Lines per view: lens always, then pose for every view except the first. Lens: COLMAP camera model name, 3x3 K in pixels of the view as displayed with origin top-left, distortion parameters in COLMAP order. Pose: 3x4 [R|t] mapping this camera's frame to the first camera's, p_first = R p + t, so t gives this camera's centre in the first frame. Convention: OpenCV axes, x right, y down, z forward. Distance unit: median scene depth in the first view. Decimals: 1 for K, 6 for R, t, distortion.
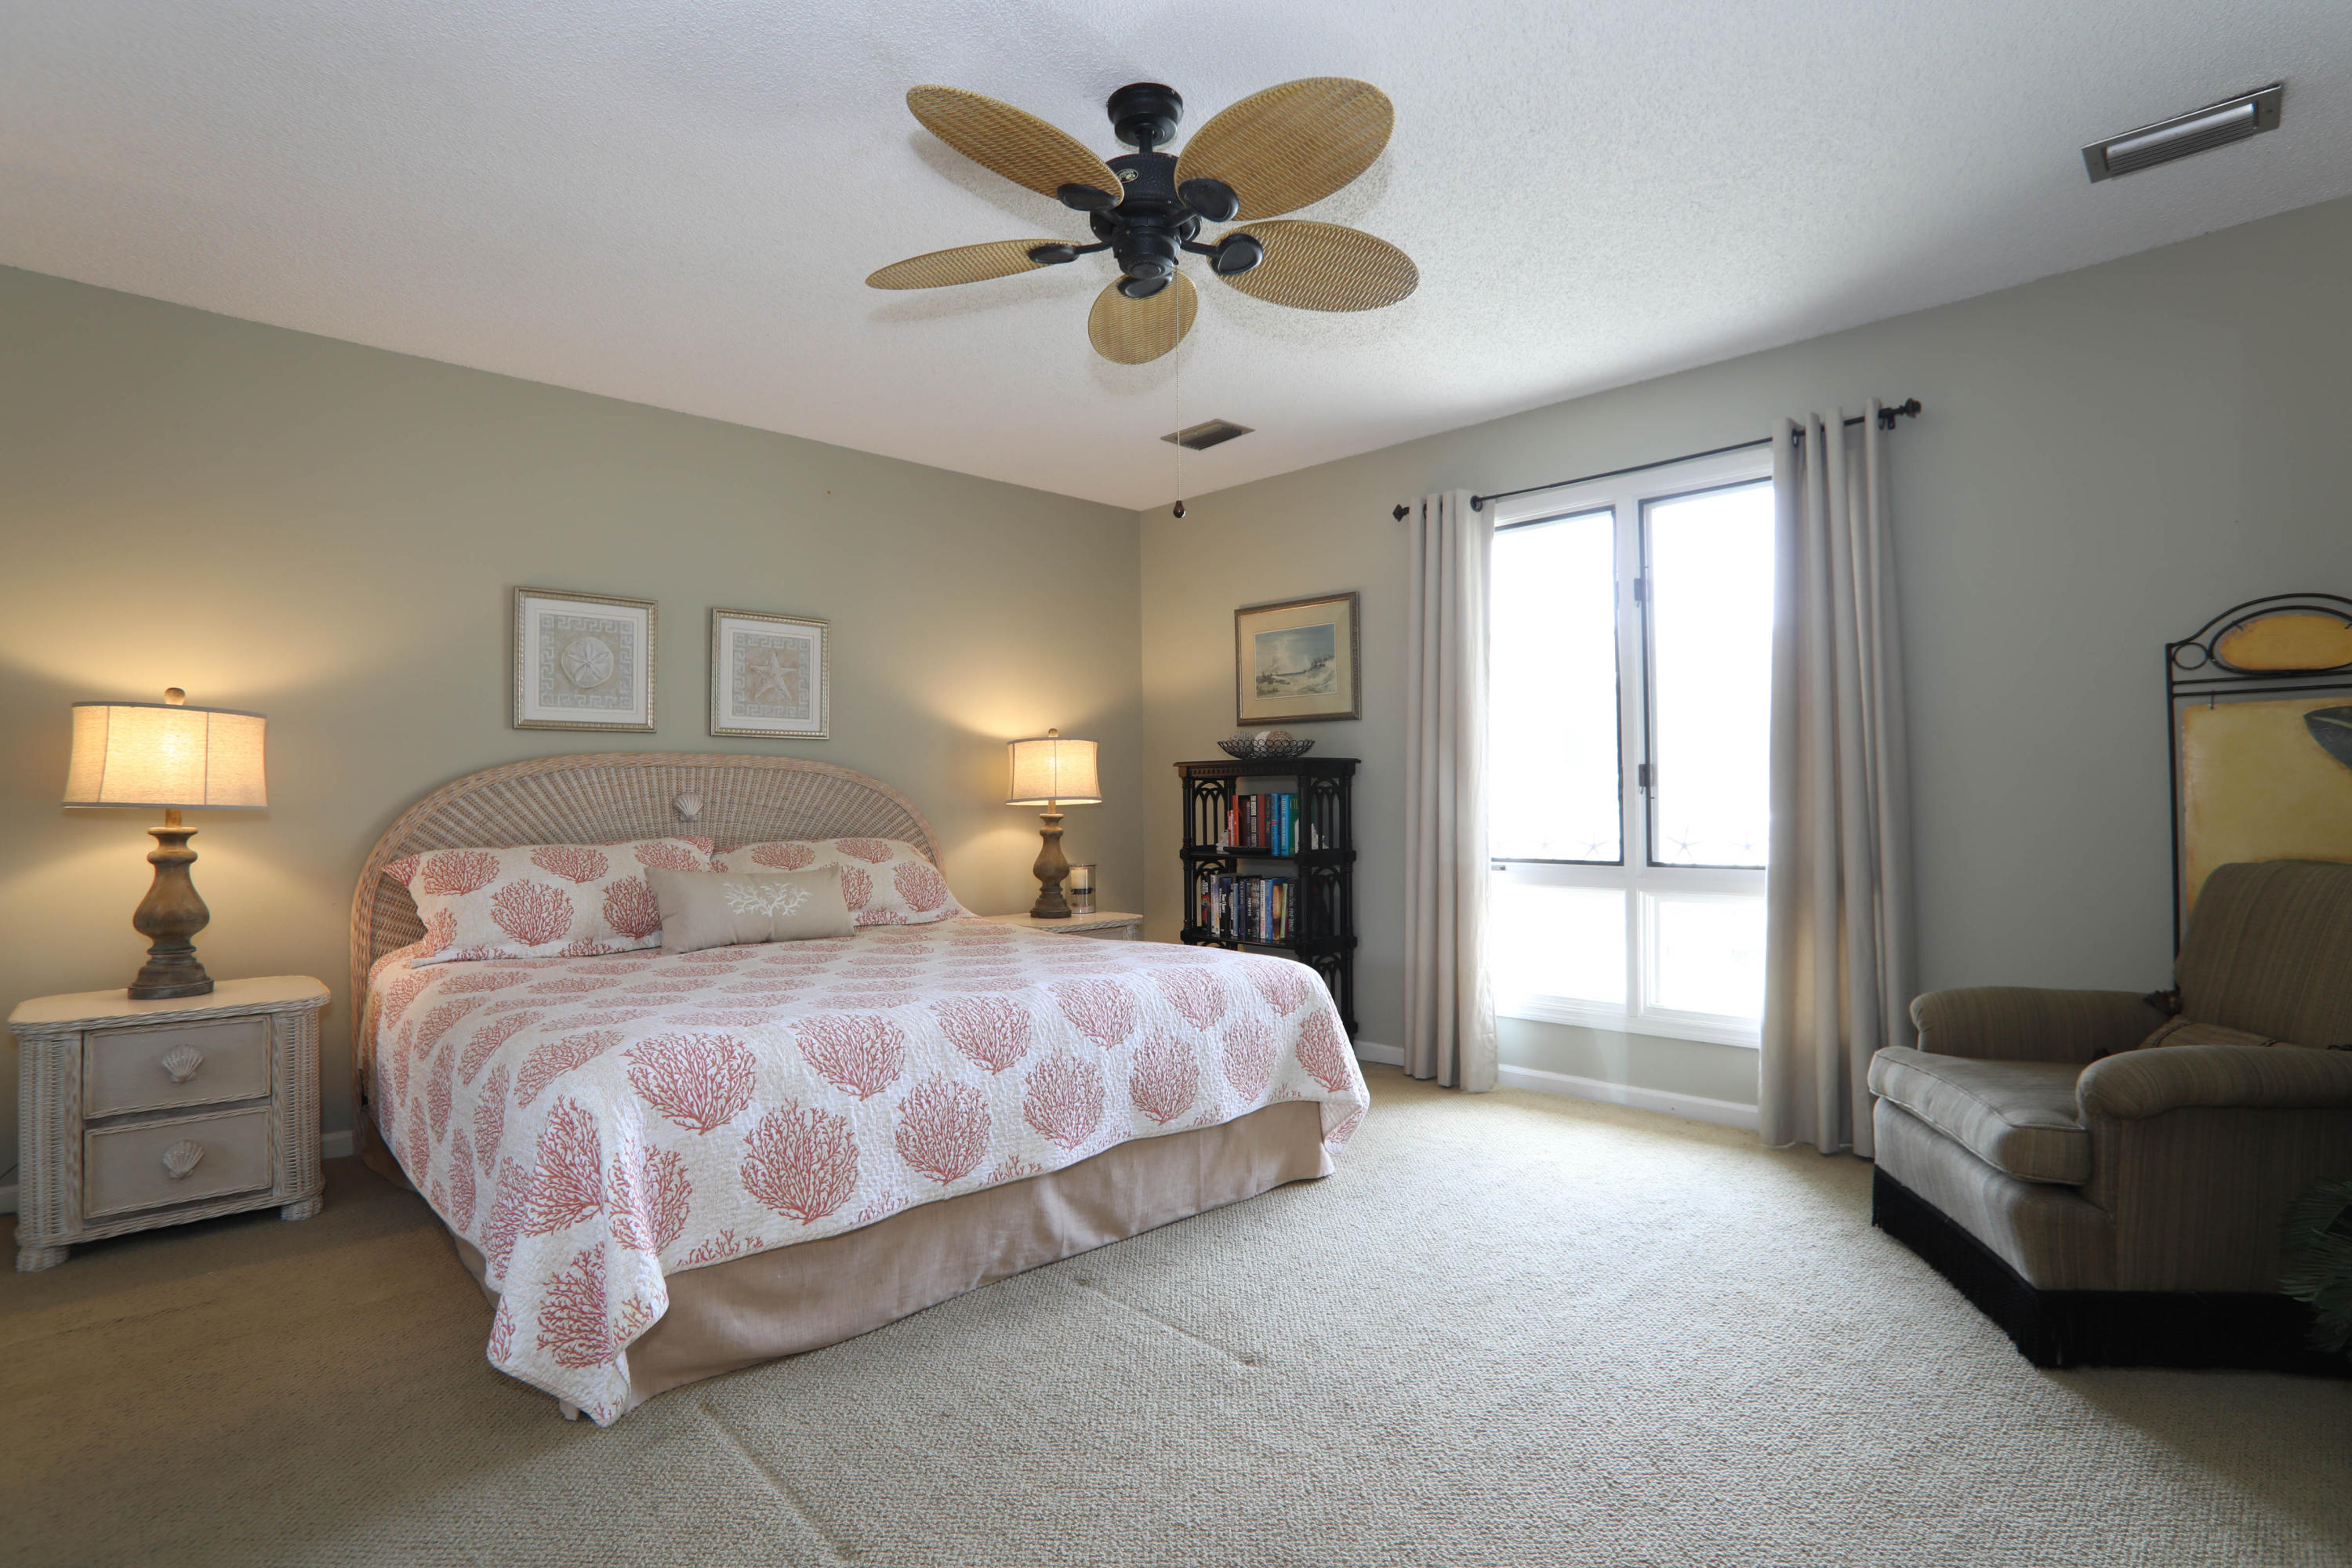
lens RADIAL K [[1196.5, 0, 1163.8], [0, 1196.5, 789.2], [0, 0, 1]] dist [-0.098682, 0.046086]
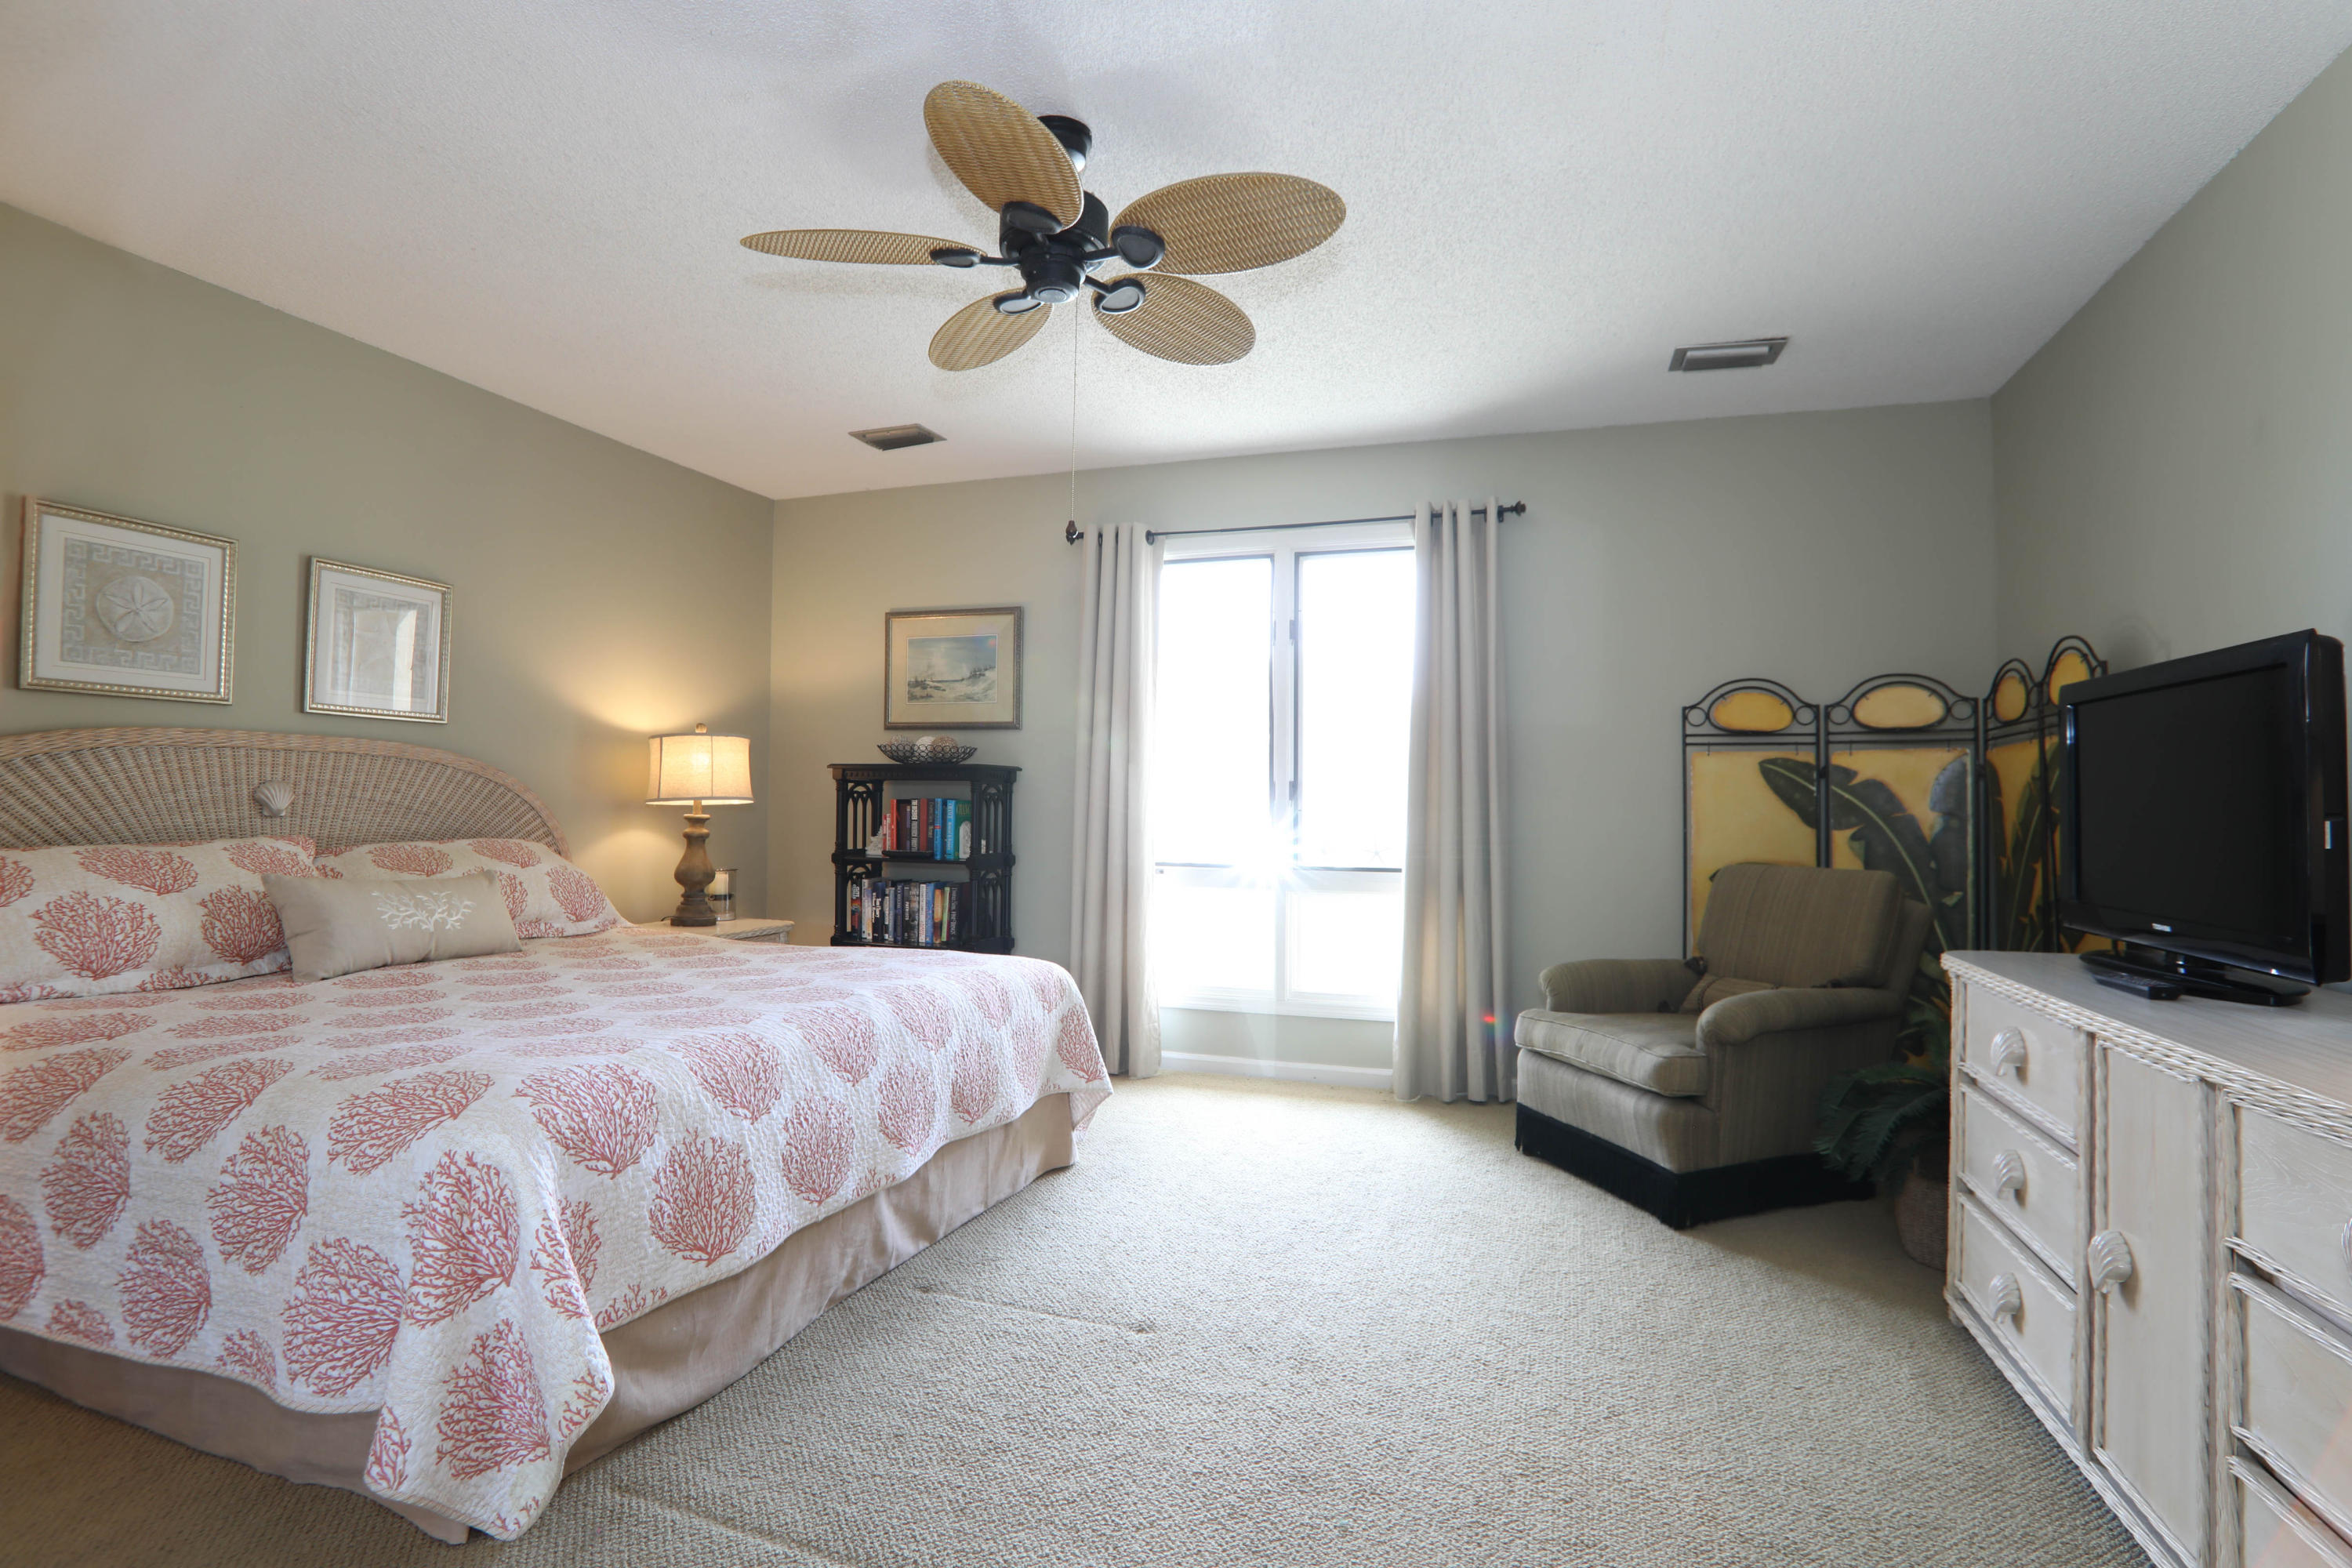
lens RADIAL K [[1196.5, 0, 1163.8], [0, 1196.5, 789.2], [0, 0, 1]] dist [-0.098682, 0.046086]
pose [[0.884526, 0.026171, 0.465757, -0.291855], [-0.024397, 0.999654, -0.009838, 0.001506], [-0.465853, -0.002661, 0.884858, 0.025875]]
